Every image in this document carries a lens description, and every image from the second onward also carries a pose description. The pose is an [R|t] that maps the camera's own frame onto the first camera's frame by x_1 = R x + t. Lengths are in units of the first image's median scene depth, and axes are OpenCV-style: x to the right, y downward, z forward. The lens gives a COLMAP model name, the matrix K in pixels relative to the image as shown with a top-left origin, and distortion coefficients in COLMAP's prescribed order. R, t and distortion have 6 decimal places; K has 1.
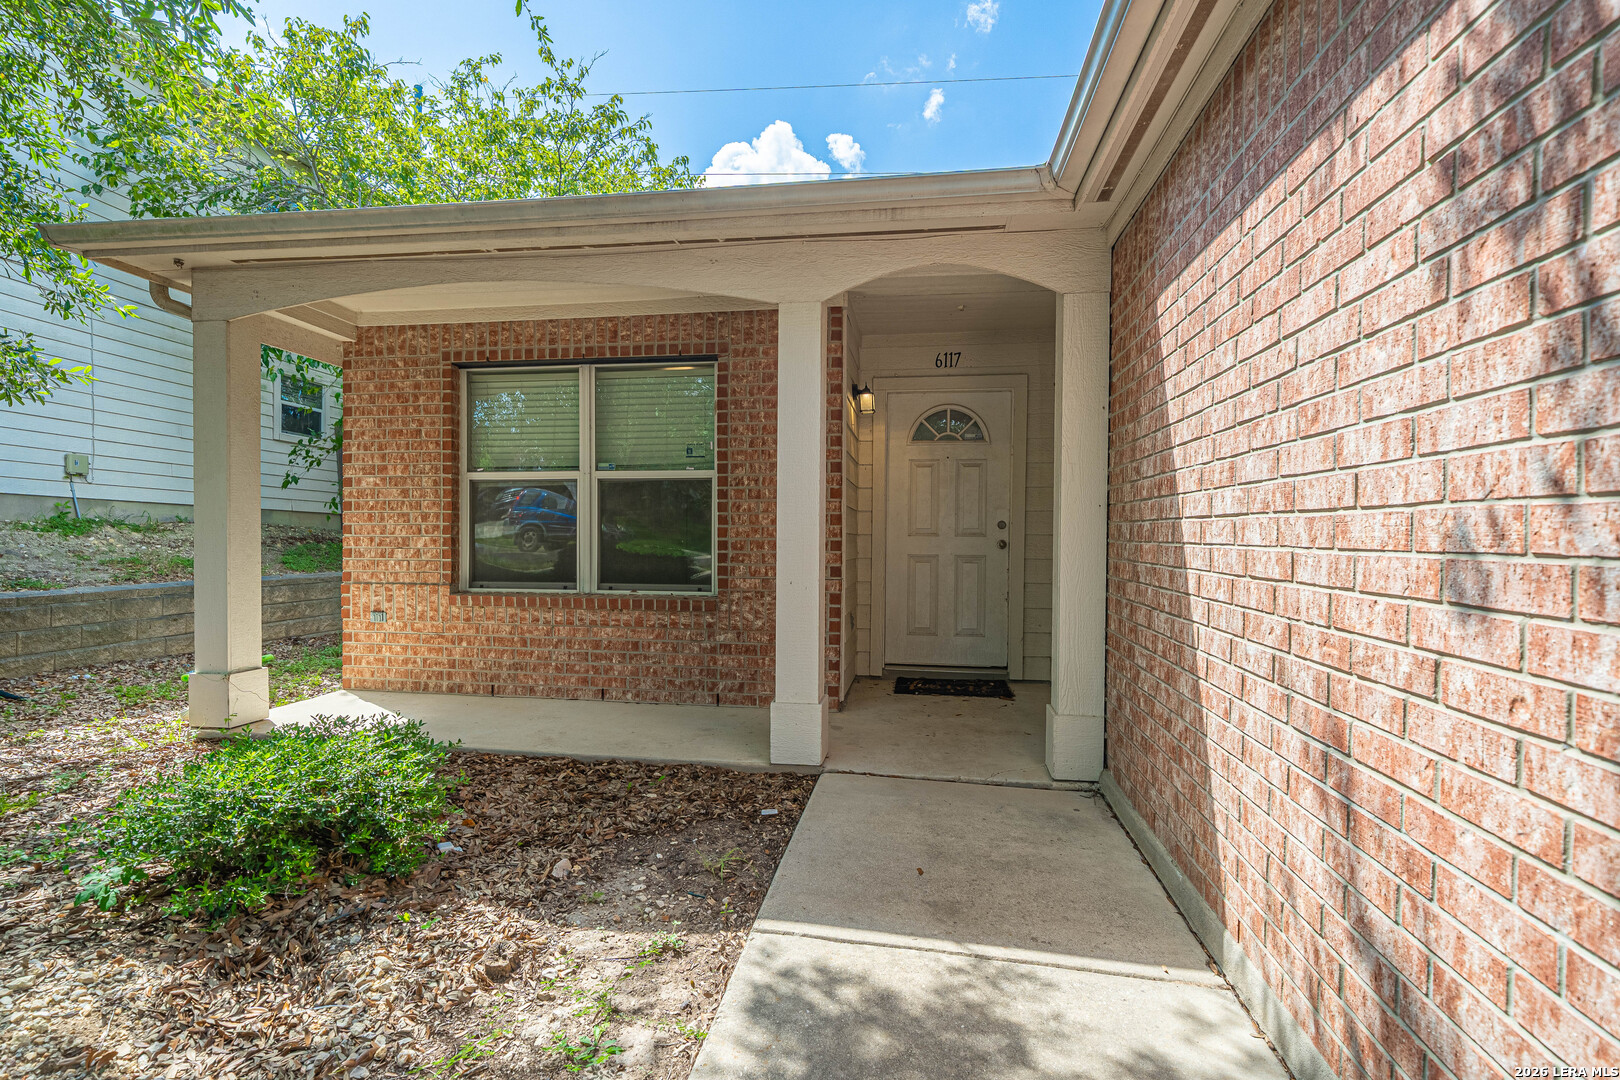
lens RADIAL K [[771.0, 0, 808.8], [0, 771.0, 552.1], [0, 0, 1]] dist [0.000660, -0.000009]
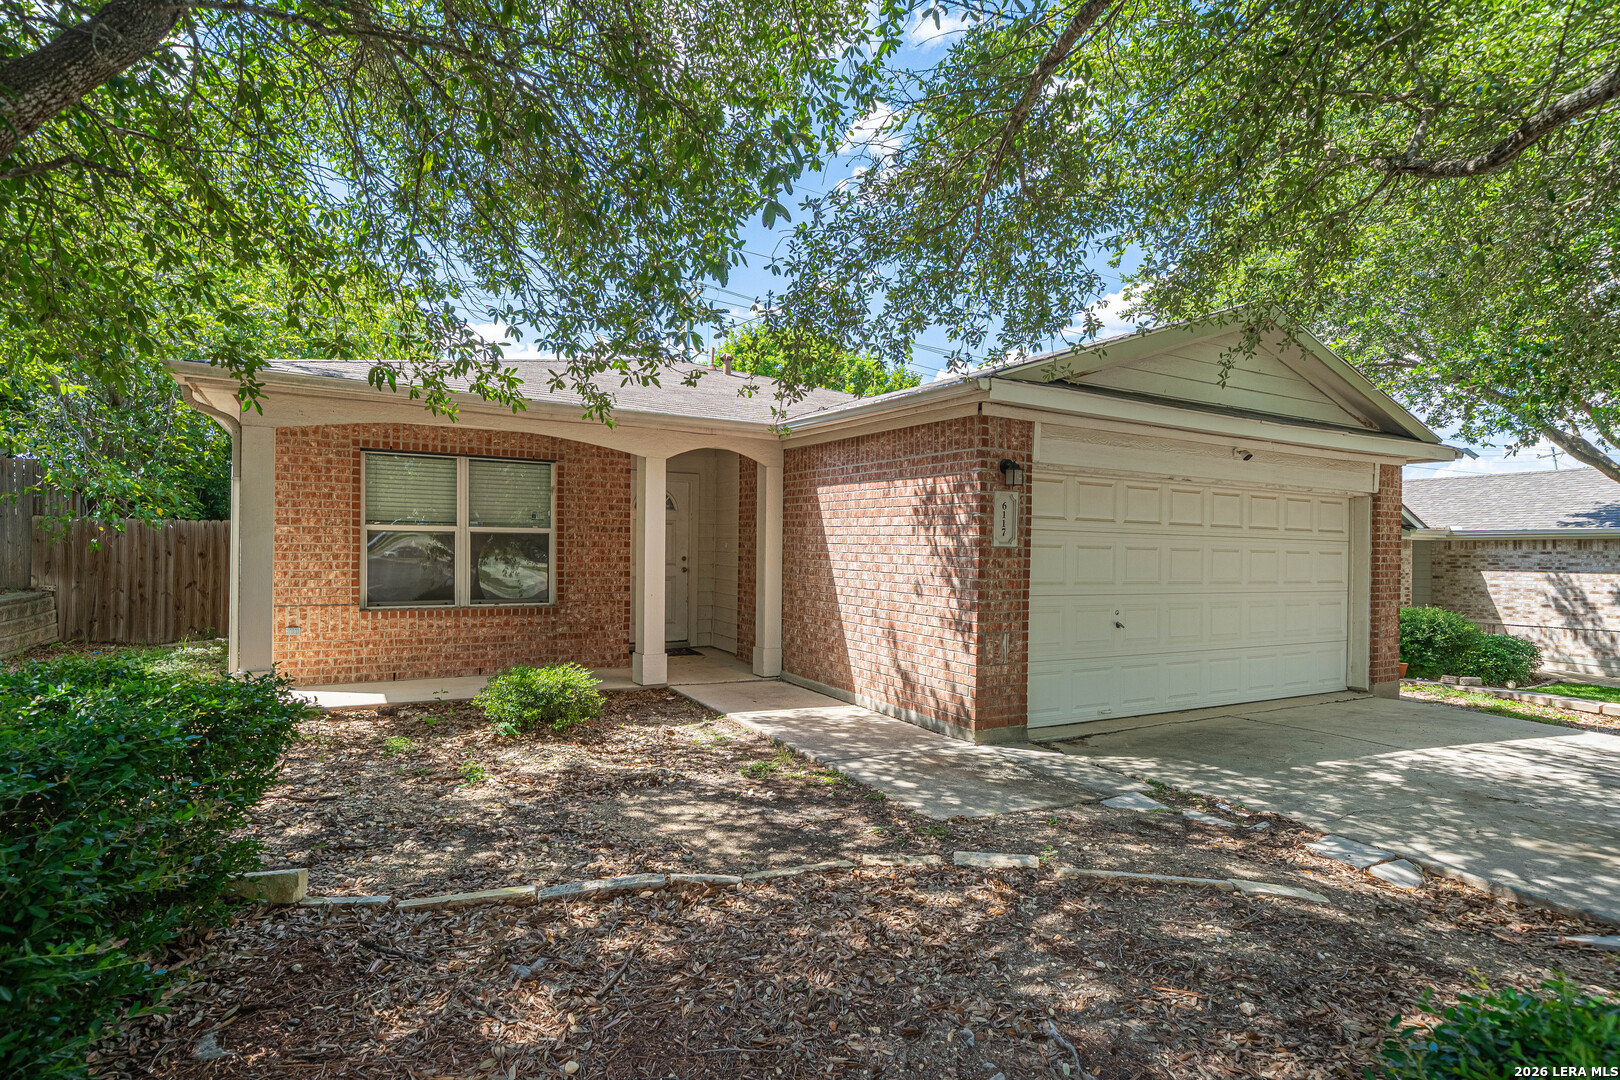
lens RADIAL K [[811.8, 0, 806.7], [0, 811.8, 542.9], [0, 0, 1]] dist [-0.000449, 0.000000]
pose [[0.780466, 0.008285, 0.625143, -0.766982], [0.001622, 0.999882, -0.015276, -0.047576], [-0.625196, 0.012937, 0.780360, -0.681973]]
